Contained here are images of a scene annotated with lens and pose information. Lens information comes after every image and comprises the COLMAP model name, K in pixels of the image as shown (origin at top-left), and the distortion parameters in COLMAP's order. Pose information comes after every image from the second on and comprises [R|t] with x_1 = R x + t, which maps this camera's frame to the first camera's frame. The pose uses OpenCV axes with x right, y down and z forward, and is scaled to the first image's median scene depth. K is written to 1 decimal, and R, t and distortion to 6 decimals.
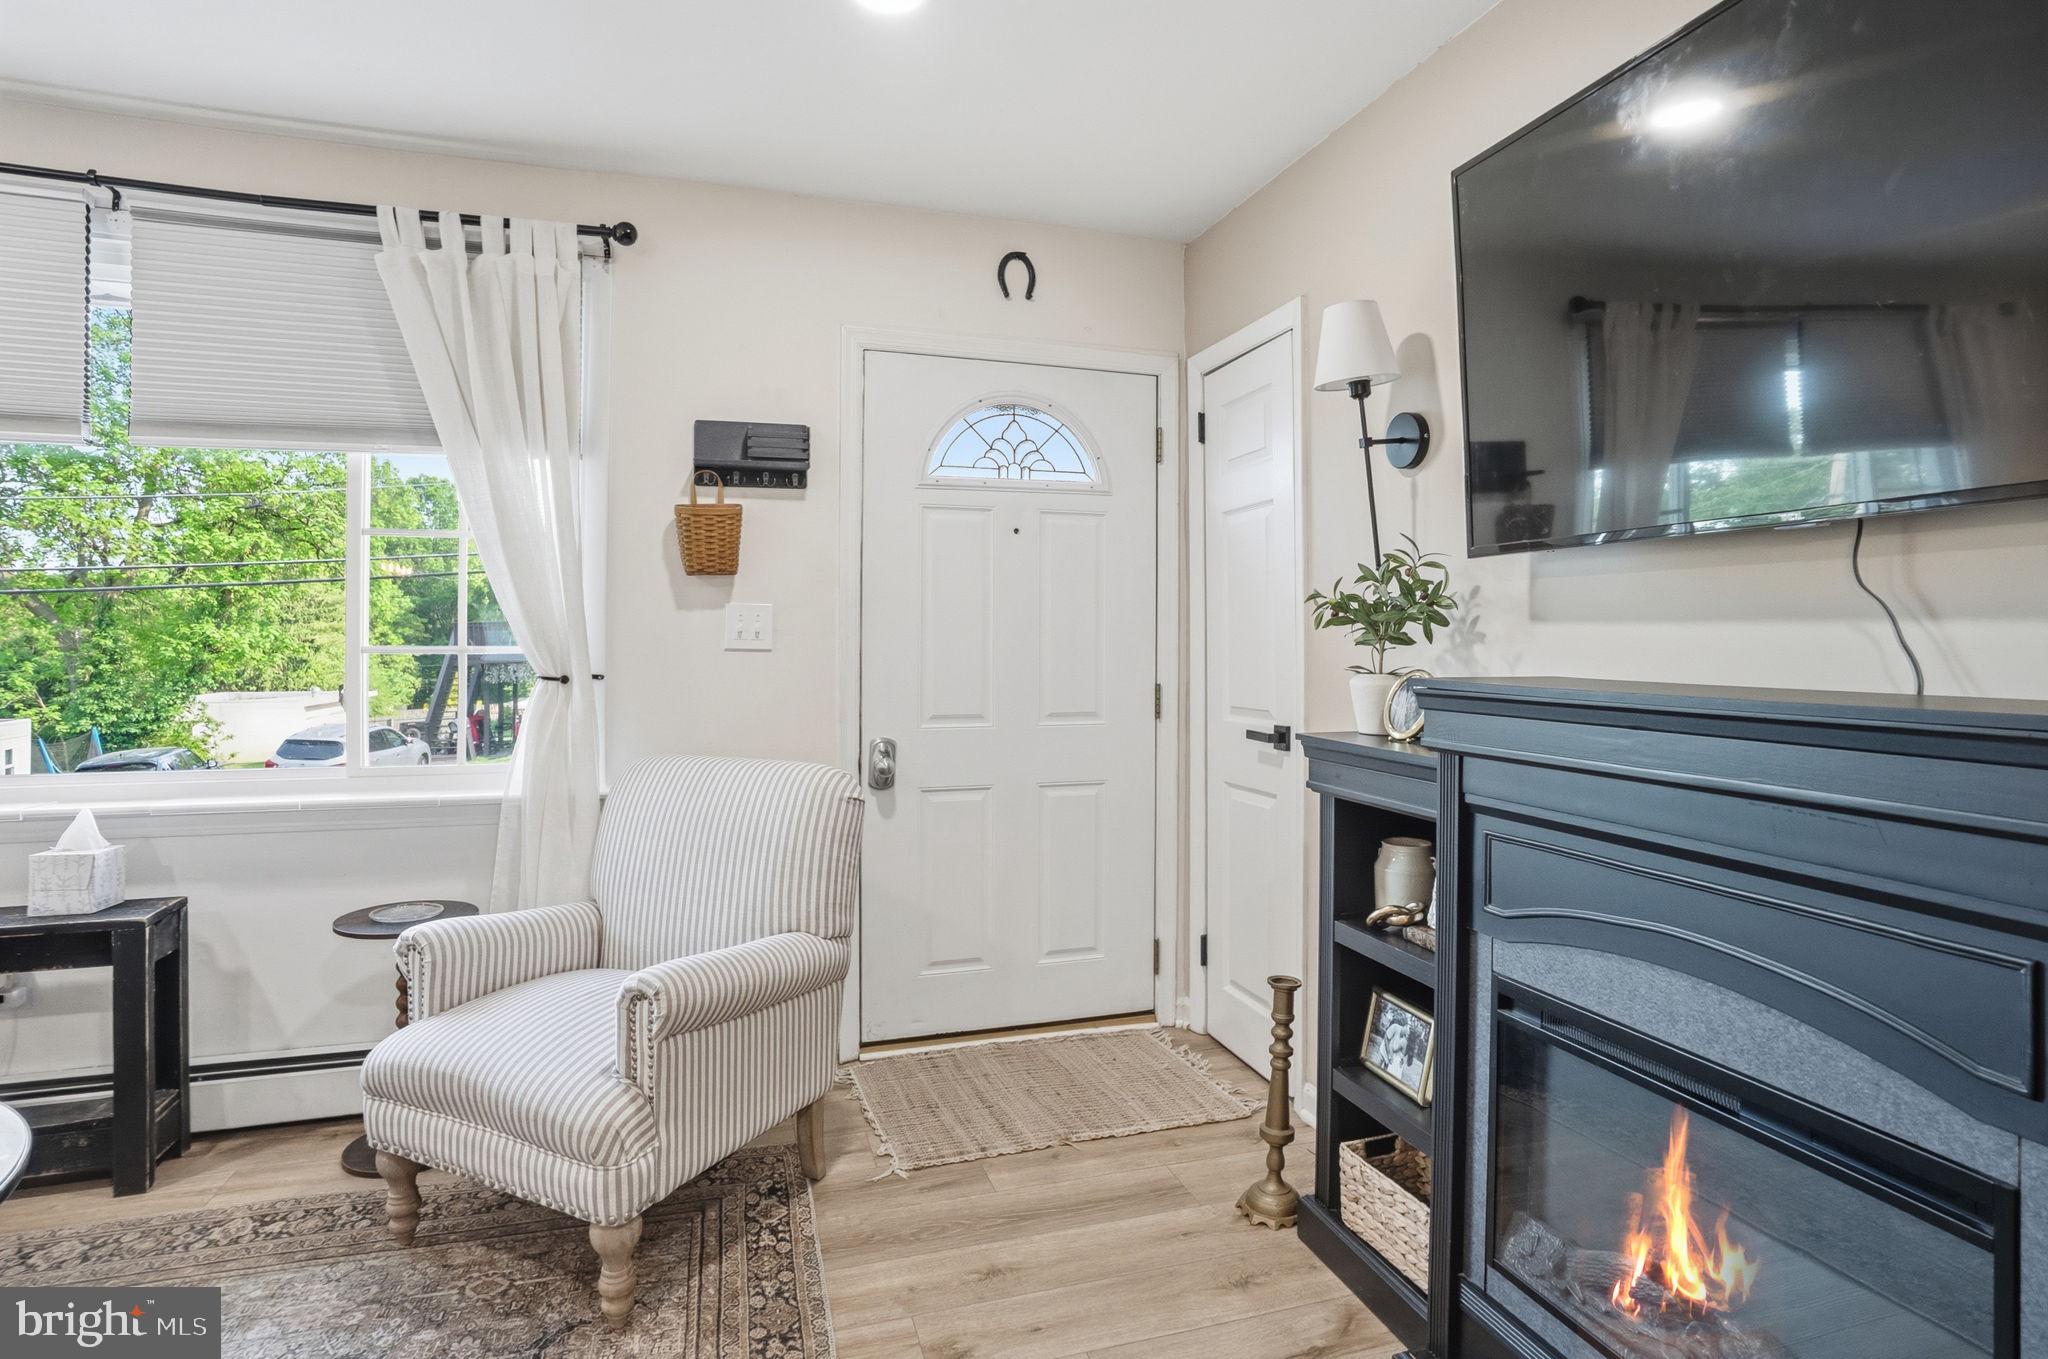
lens RADIAL K [[1050.6, 0, 1034.0], [0, 1050.6, 647.0], [0, 0, 1]] dist [-0.052571, 0.039094]
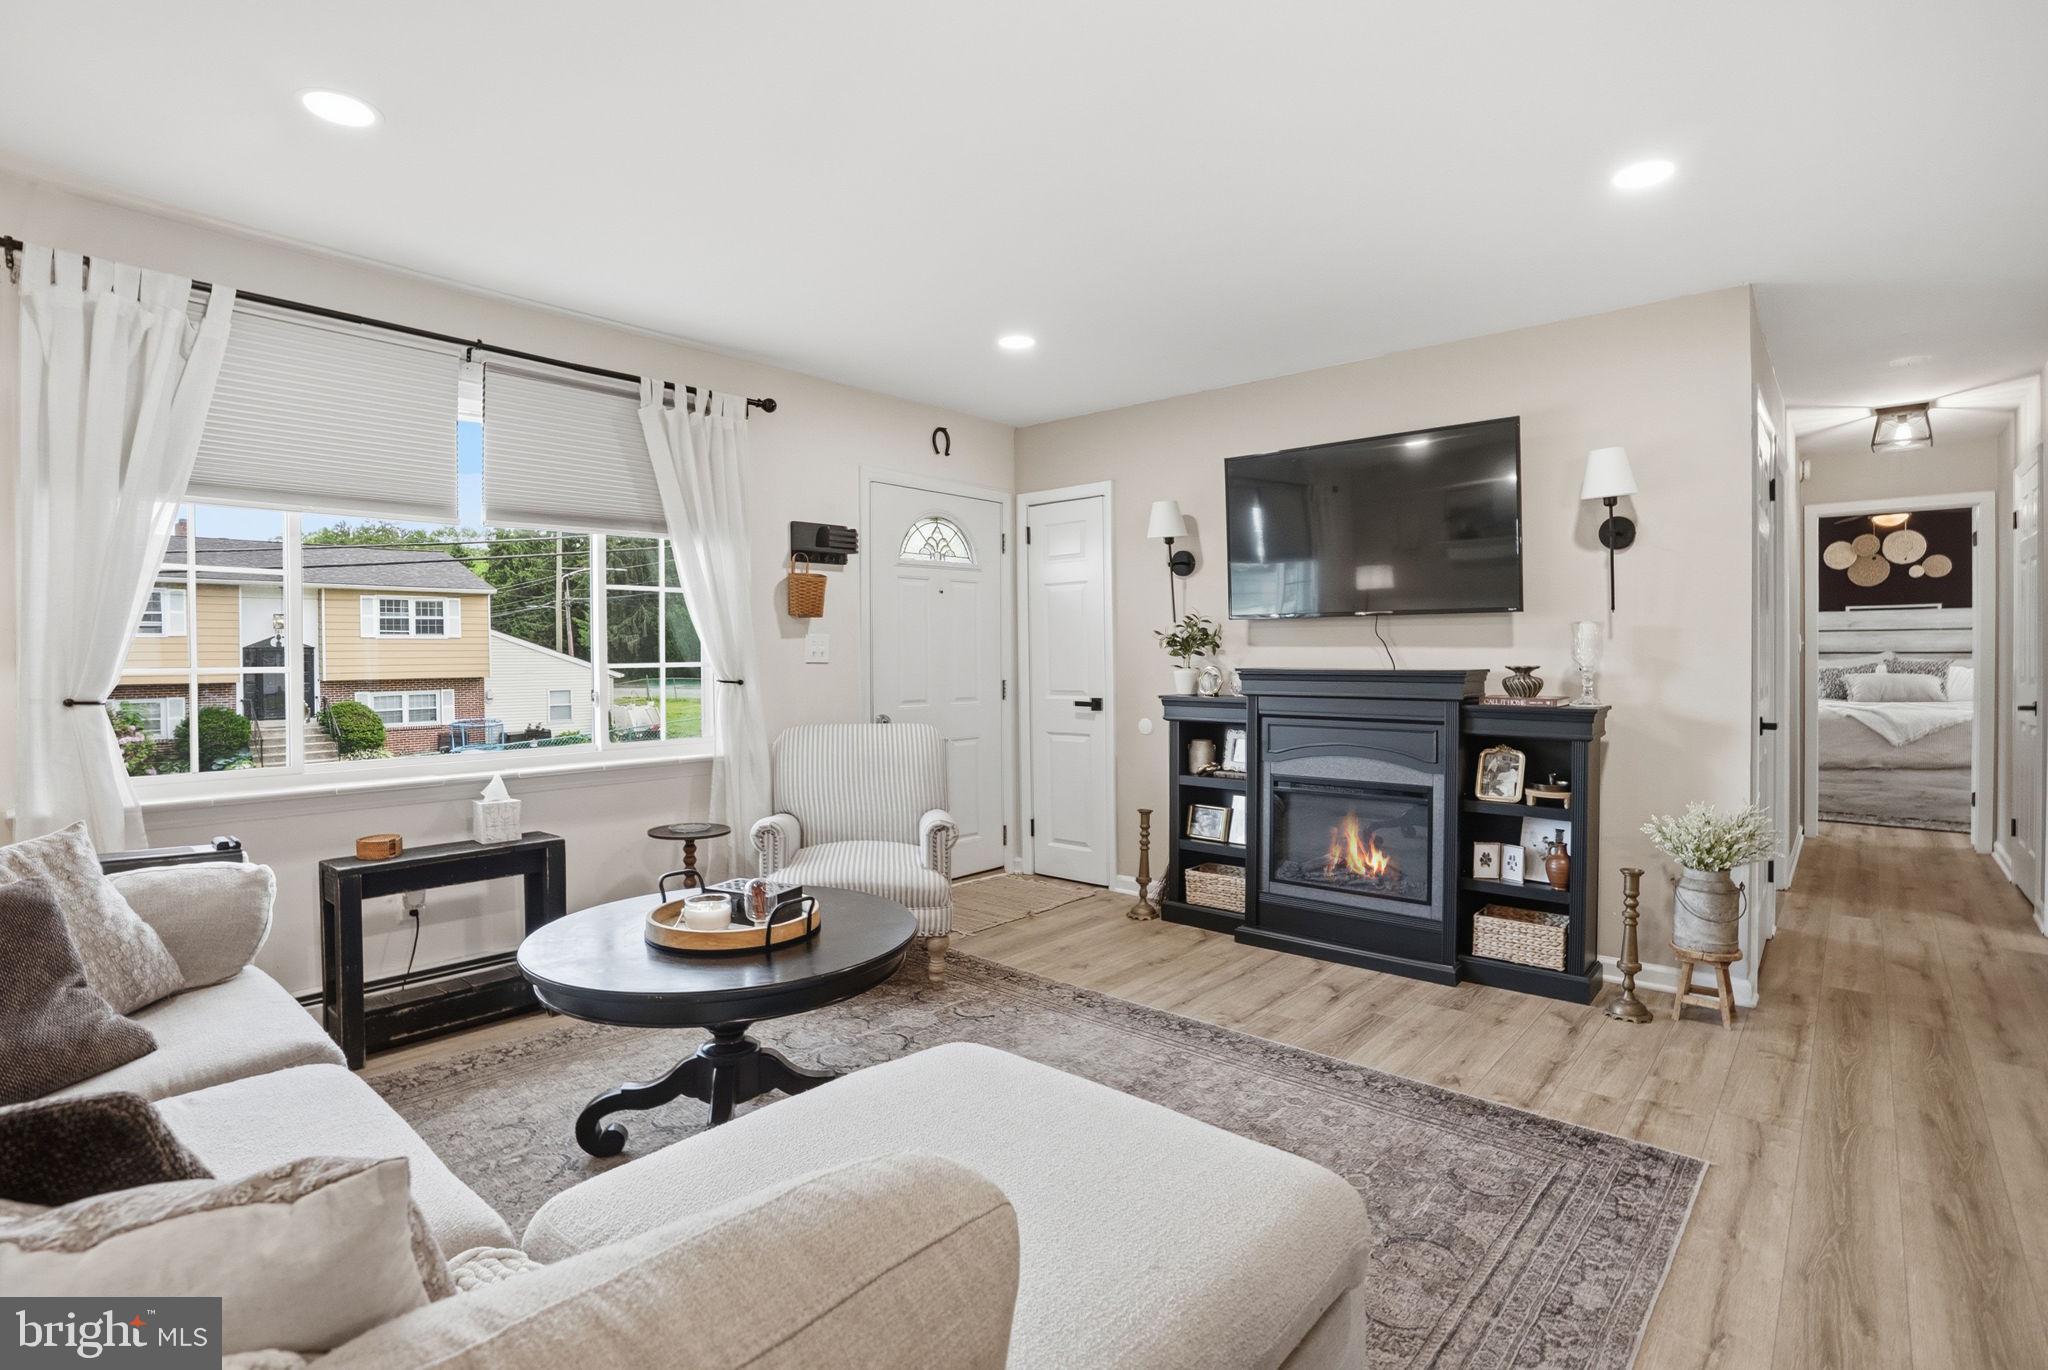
lens RADIAL K [[991.1, 0, 1024.0], [0, 991.1, 685.0], [0, 0, 1]] dist [-0.000834, -0.000189]
pose [[0.855530, -0.024532, 0.517171, -0.922092], [0.012032, 0.999549, 0.027510, -0.001690], [-0.517613, -0.017313, 0.855440, -0.566974]]
